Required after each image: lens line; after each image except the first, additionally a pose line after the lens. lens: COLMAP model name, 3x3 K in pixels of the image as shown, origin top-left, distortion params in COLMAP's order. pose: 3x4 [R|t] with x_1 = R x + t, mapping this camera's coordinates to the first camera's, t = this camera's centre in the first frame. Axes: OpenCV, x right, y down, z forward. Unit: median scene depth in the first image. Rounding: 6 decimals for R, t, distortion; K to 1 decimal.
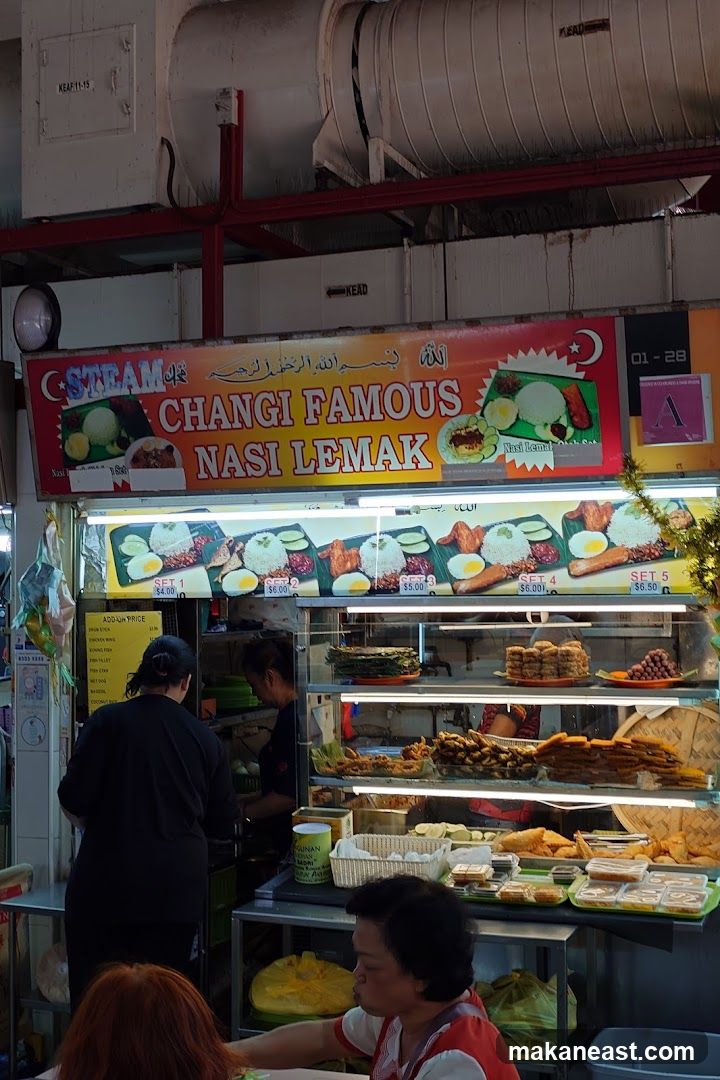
lens RADIAL K [[1391.9, 0, 358.6], [0, 1391.9, 549.4], [0, 0, 1]] dist [0.014014, 0.000000]
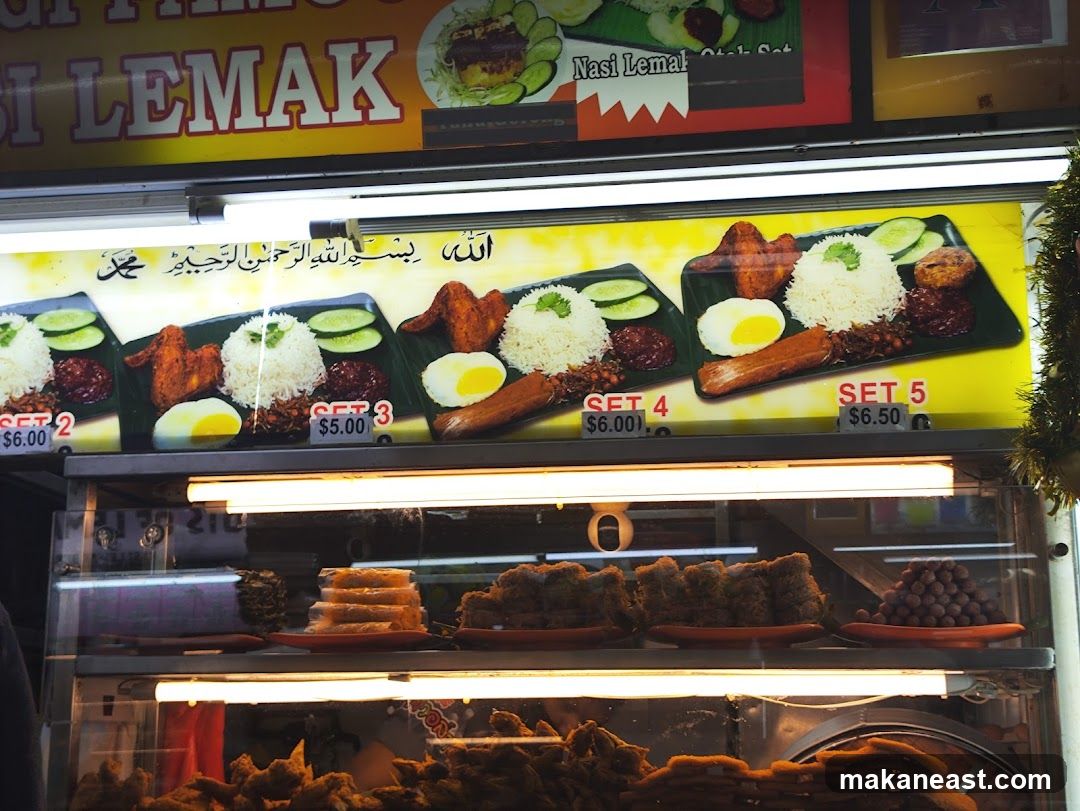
lens RADIAL K [[1386.7, 0, 556.7], [0, 1386.7, 402.9], [0, 0, 1]] dist [0.049423, 0.000000]
pose [[0.978032, 0.058472, 0.200084, 0.017993], [-0.017223, 0.979238, -0.201979, 0.108542], [-0.207740, 0.194096, 0.958734, 0.569785]]
